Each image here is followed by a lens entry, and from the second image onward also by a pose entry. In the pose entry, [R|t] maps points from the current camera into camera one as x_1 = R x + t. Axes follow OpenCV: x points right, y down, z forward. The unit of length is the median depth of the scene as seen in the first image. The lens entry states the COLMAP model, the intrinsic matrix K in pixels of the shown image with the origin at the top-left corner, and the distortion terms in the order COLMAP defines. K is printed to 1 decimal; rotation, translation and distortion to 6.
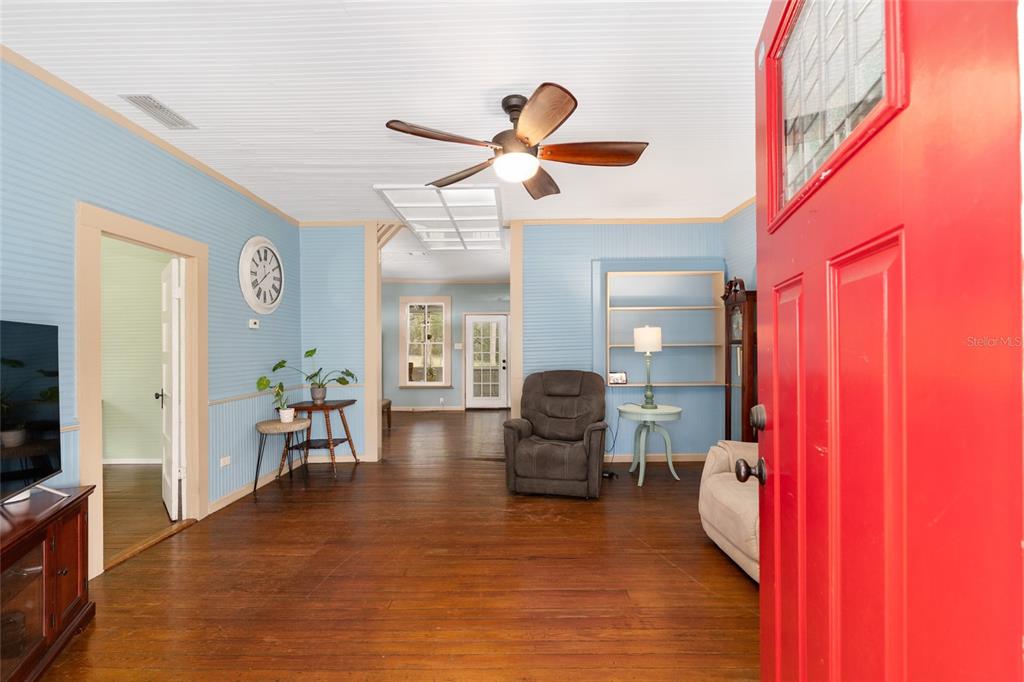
lens RADIAL K [[447.3, 0, 514.2], [0, 447.3, 342.0], [0, 0, 1]] dist [-0.003749, -0.000117]
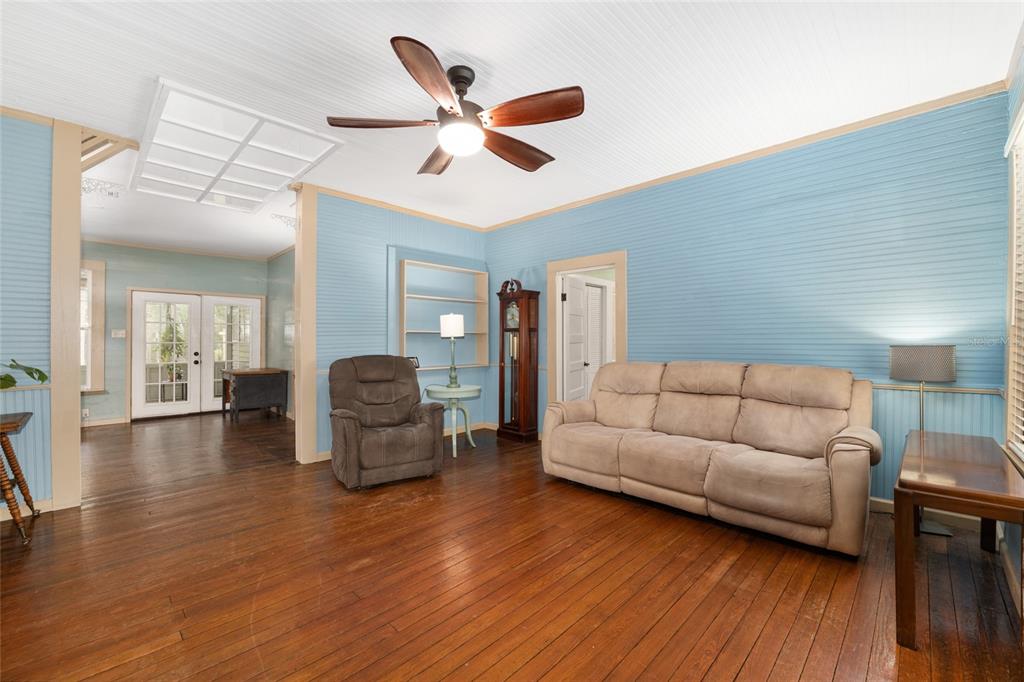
lens RADIAL K [[424.6, 0, 516.6], [0, 424.6, 344.3], [0, 0, 1]] dist [-0.010534, 0.000070]
pose [[0.686247, 0.000787, 0.727368, -0.360281], [-0.008935, 0.999933, 0.007348, 0.031621], [-0.727313, -0.011541, 0.686209, 0.161116]]
